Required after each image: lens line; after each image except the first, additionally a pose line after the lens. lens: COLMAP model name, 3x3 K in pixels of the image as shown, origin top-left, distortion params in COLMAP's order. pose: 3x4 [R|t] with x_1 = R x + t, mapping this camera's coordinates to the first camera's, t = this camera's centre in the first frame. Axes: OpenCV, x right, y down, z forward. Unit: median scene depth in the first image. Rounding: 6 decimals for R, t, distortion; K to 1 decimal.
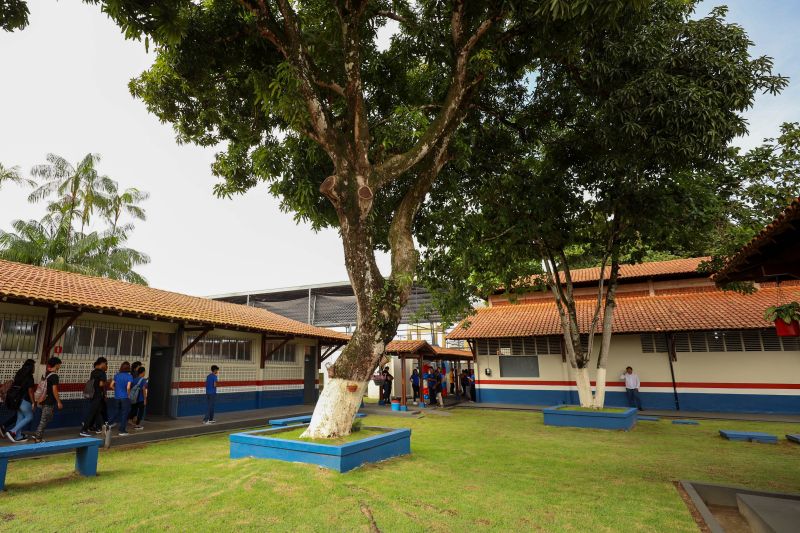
lens RADIAL K [[436.5, 0, 325.9], [0, 436.5, 267.3], [0, 0, 1]] dist [-0.041888, 0.013762]
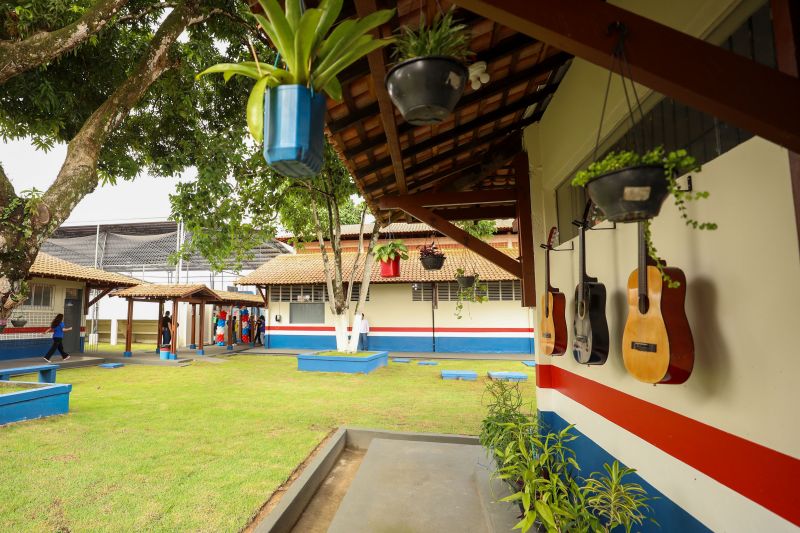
lens RADIAL K [[436.5, 0, 325.9], [0, 436.5, 267.3], [0, 0, 1]] dist [-0.041888, 0.013762]
pose [[0.947017, 0.030371, 0.319744, 0.230634], [-0.067742, 0.992012, 0.106411, 0.018804], [-0.313959, -0.122433, 0.941510, 0.060915]]
